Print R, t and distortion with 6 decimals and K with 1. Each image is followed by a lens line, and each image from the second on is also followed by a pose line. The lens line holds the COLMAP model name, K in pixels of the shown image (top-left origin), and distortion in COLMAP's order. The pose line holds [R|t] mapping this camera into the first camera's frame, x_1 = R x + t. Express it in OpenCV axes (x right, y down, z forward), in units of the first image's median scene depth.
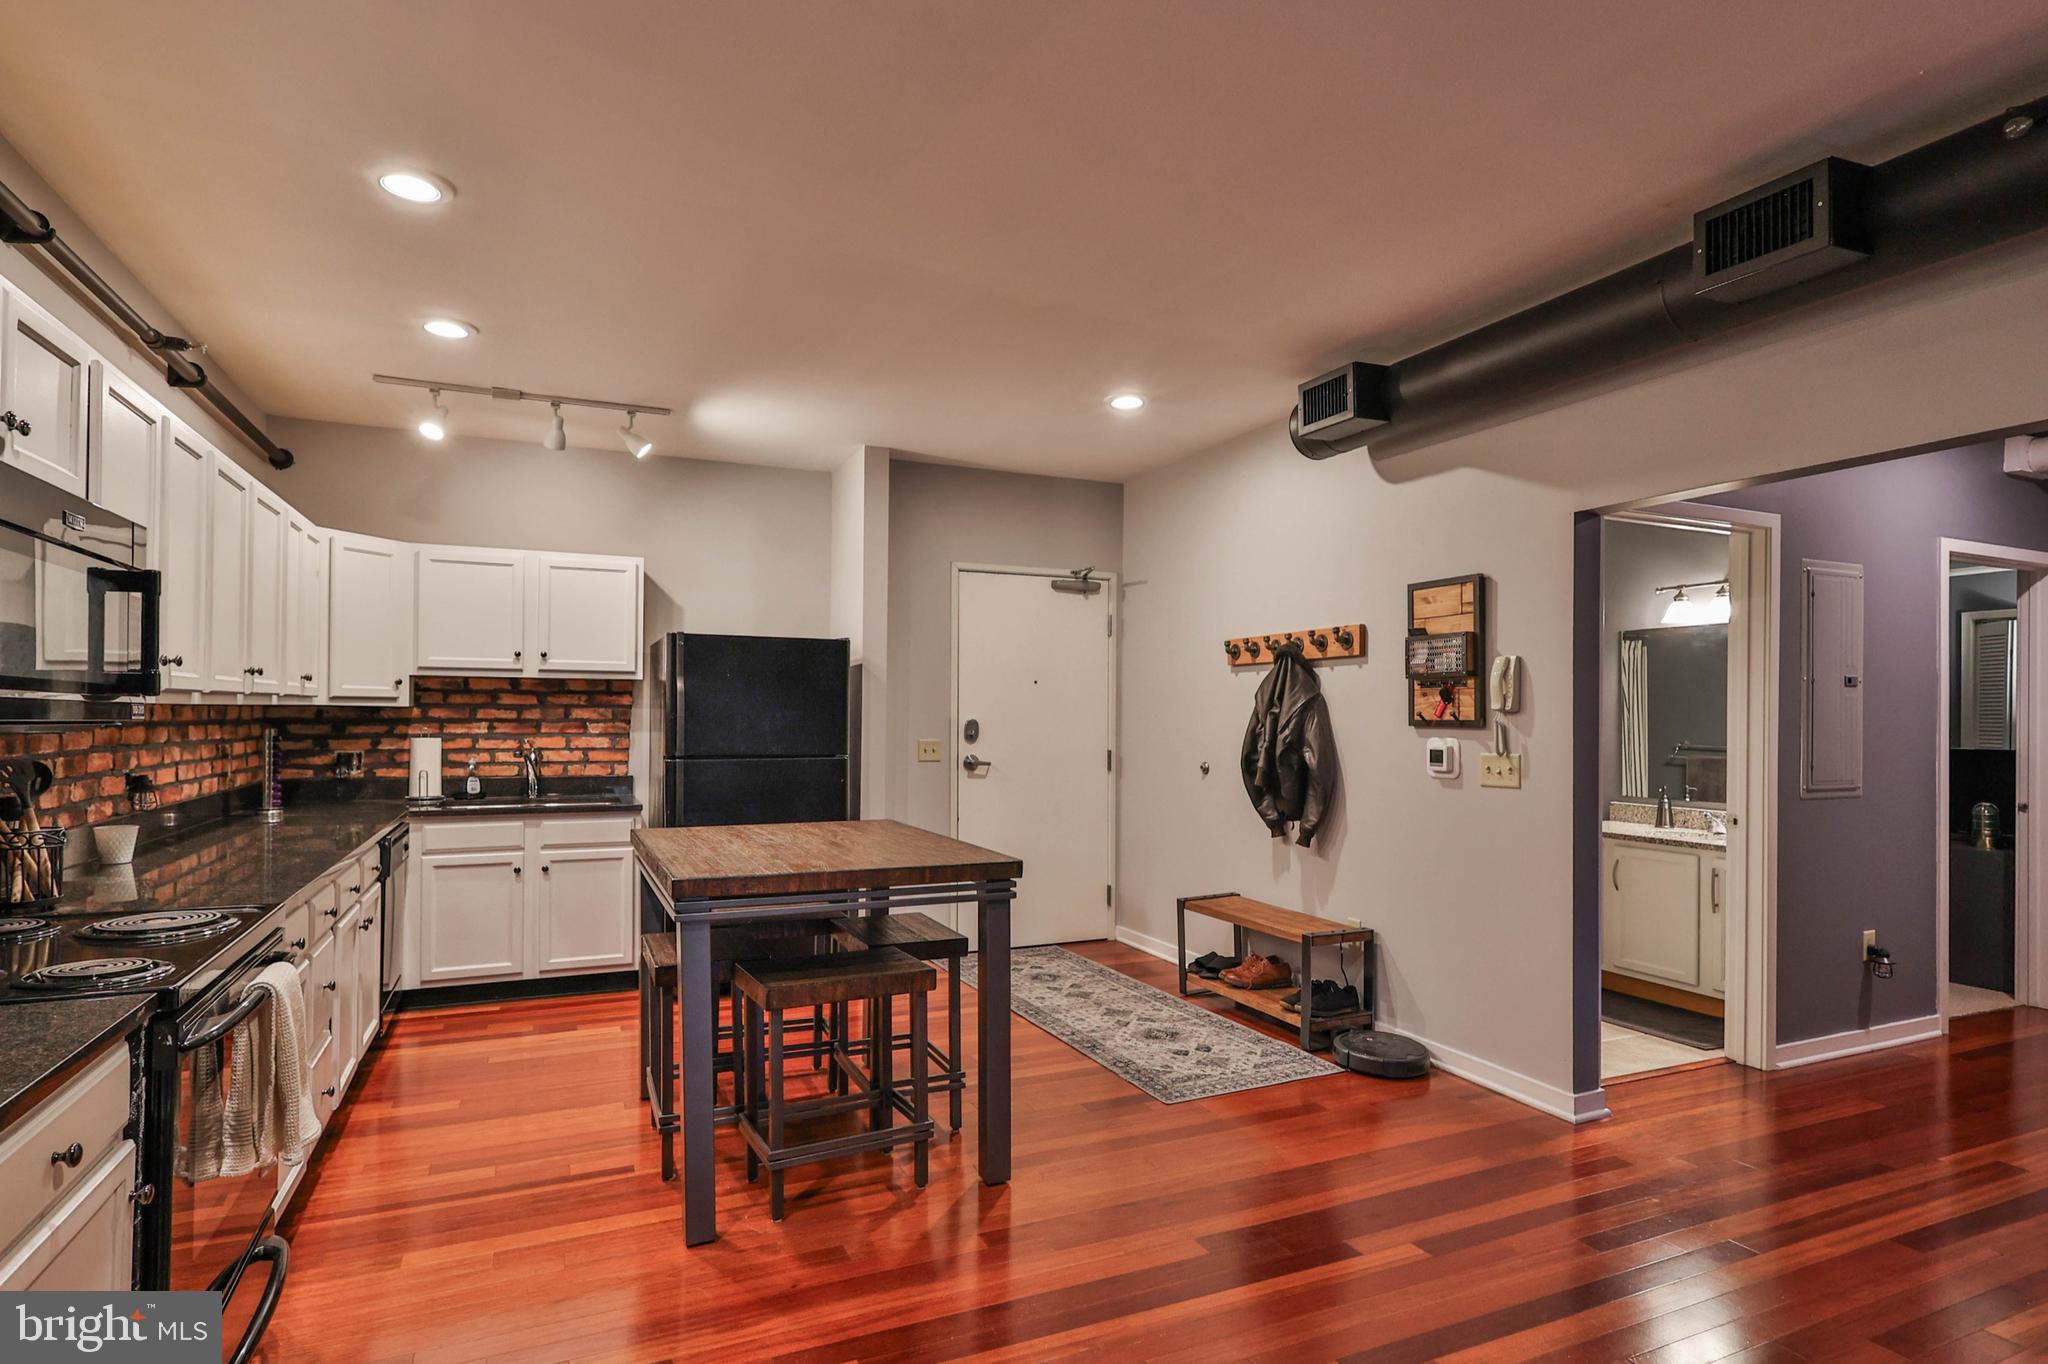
lens RADIAL K [[973.7, 0, 955.9], [0, 973.7, 700.5], [0, 0, 1]] dist [0.001388, 0.000039]
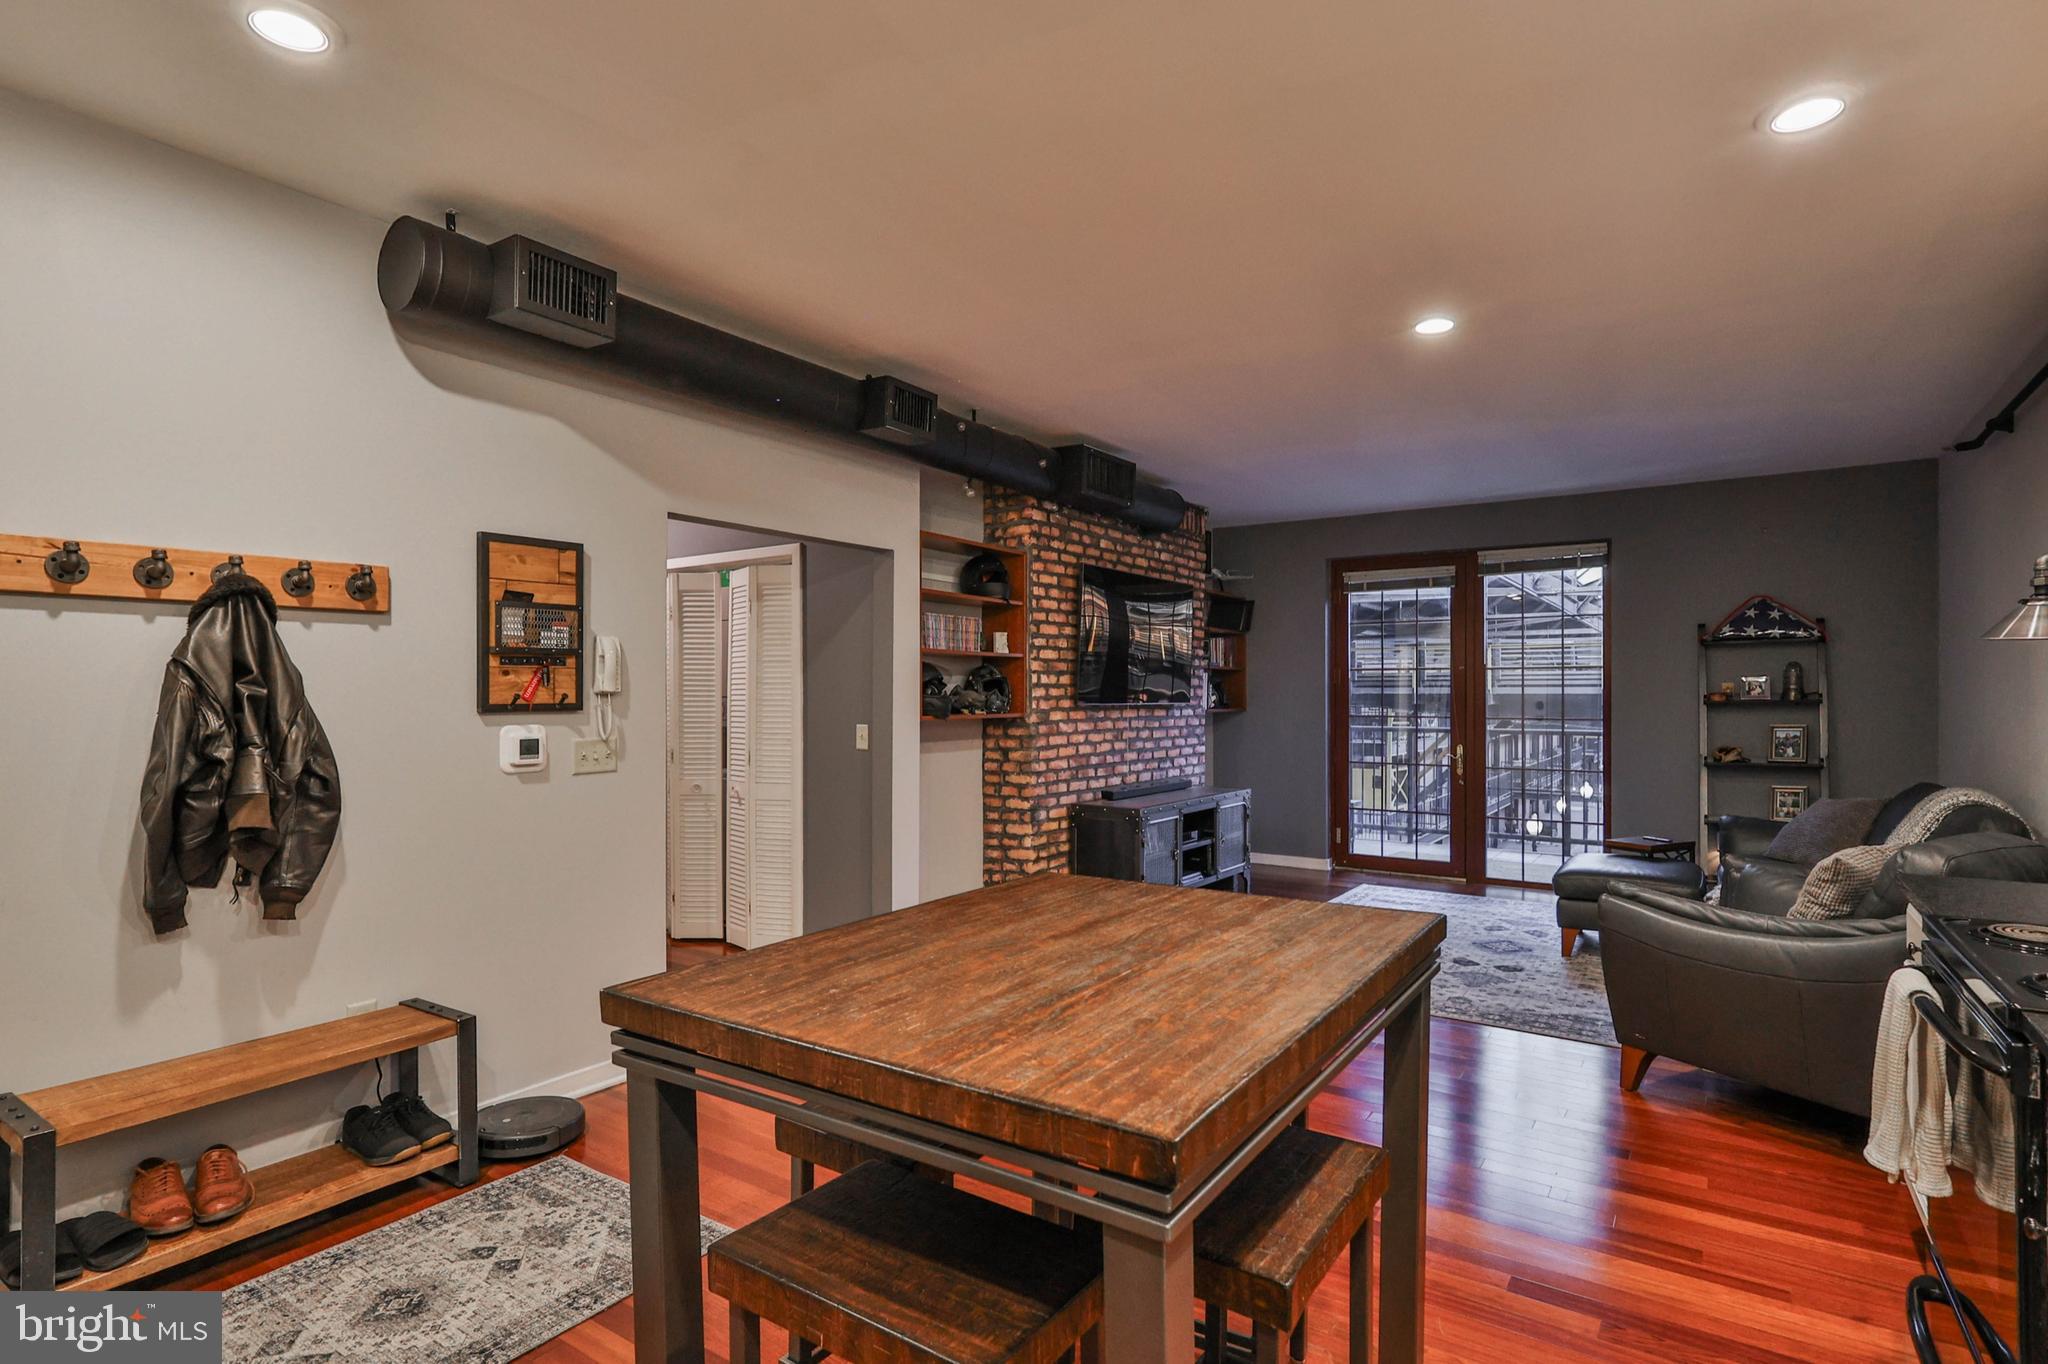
lens RADIAL K [[1029.9, 0, 1005.5], [0, 1029.9, 689.5], [0, 0, 1]] dist [0.002416, 0.000216]
pose [[-0.560524, -0.003161, 0.828132, -0.358110], [-0.013971, 0.999887, -0.005639, 0.005411], [-0.828020, -0.014731, -0.560504, 0.852624]]
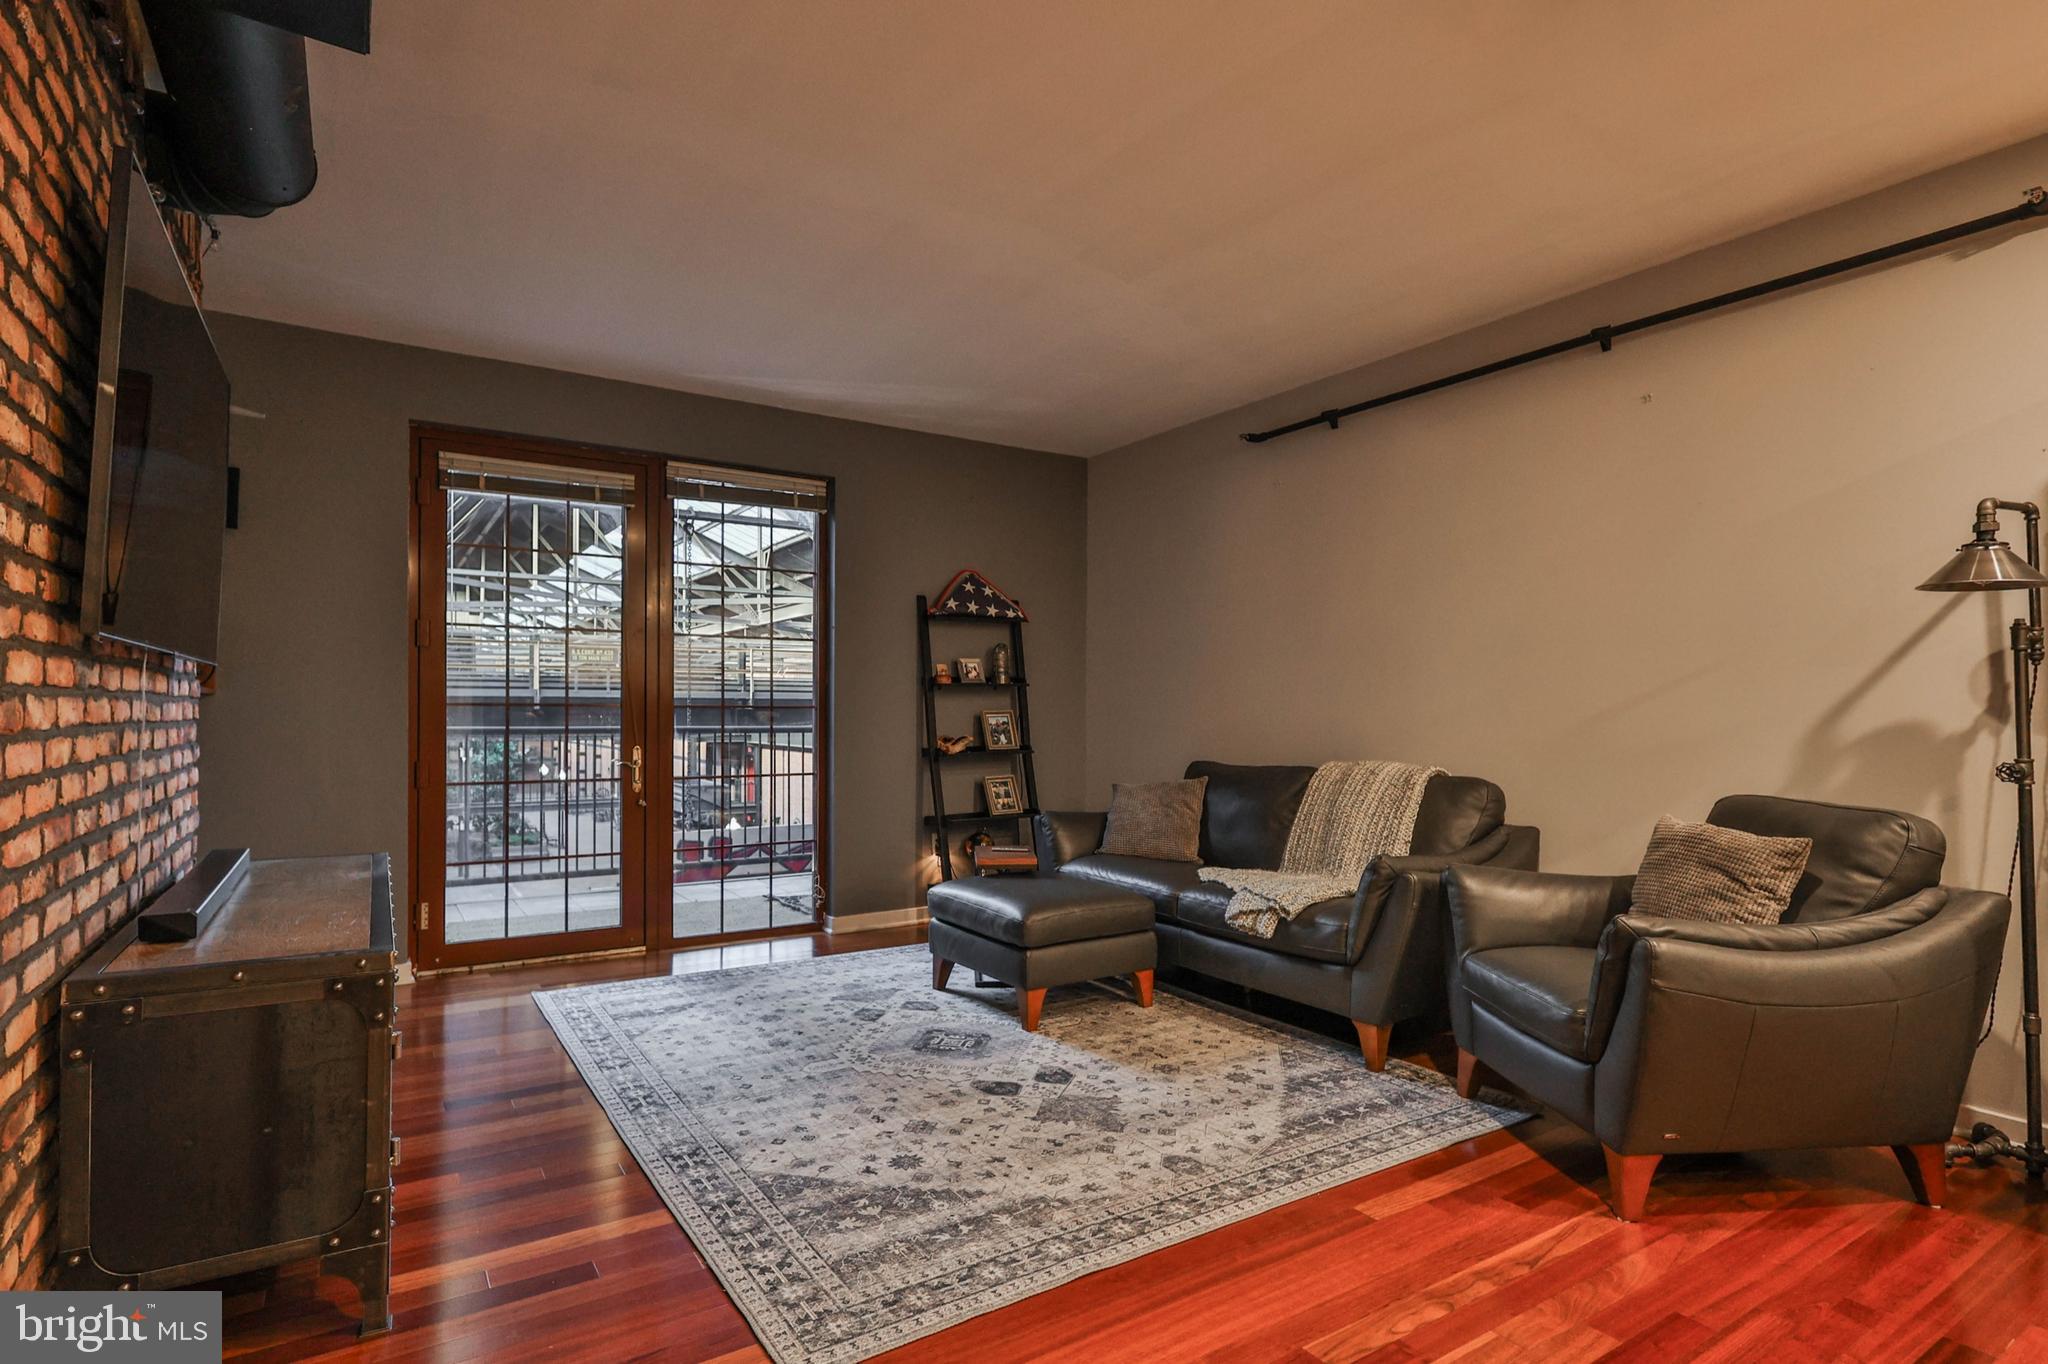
lens RADIAL K [[1028.6, 0, 974.5], [0, 1028.6, 702.0], [0, 0, 1]] dist [0.000213, 0.000482]
pose [[-0.979801, -0.014734, -0.199434, 0.347094], [-0.010103, 0.999656, -0.024222, 0.043605], [0.199722, -0.021718, -0.979612, 0.524649]]
